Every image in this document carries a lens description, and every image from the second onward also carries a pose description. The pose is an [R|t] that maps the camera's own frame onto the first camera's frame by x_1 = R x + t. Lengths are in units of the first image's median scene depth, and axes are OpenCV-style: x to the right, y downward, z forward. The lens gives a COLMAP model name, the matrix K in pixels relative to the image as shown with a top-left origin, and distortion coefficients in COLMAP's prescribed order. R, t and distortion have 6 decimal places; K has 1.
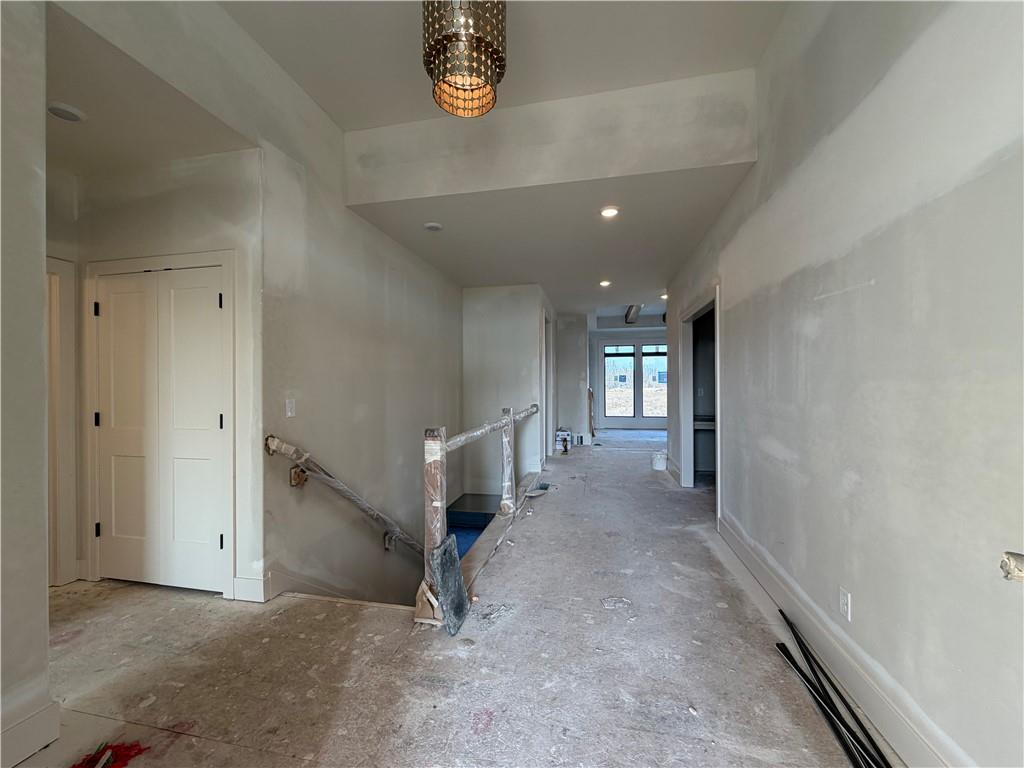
lens RADIAL K [[411.2, 0, 511.1], [0, 411.2, 381.0], [0, 0, 1]] dist [0.003036, -0.000176]
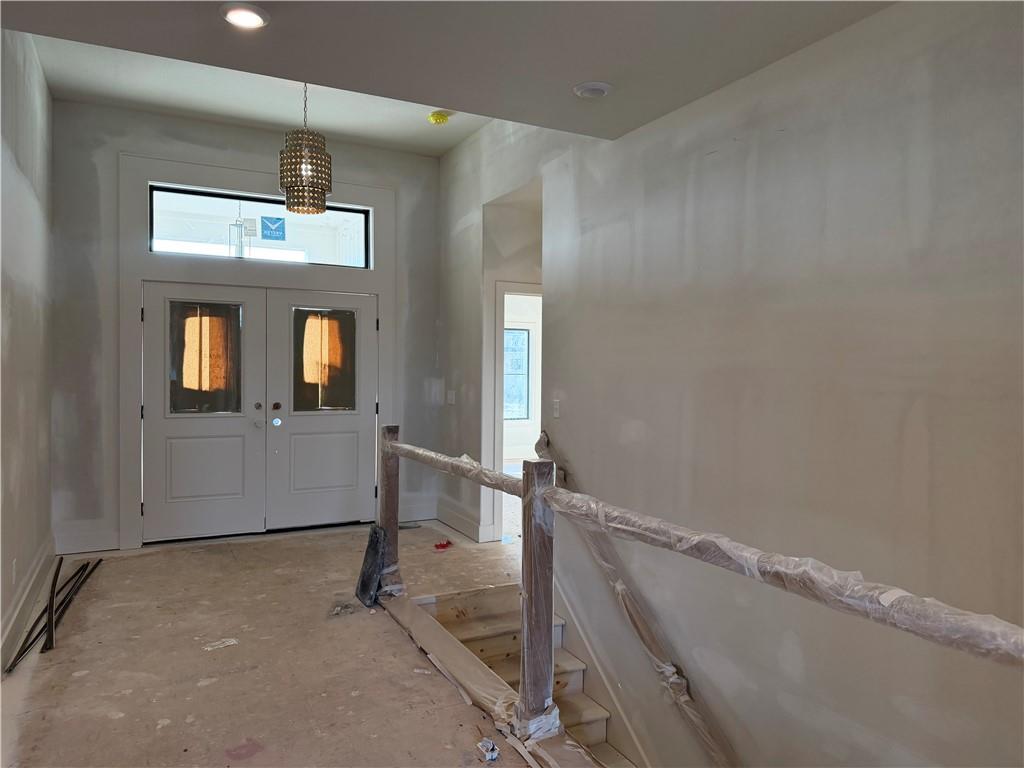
lens RADIAL K [[714.7, 0, 512.2], [0, 714.7, 380.6], [0, 0, 1]] dist [-0.004676, -0.003462]
pose [[-0.773054, 0.013293, -0.634201, 0.636043], [0.001312, 0.999812, 0.019357, -0.032672], [0.634339, 0.014132, -0.772926, 2.234119]]
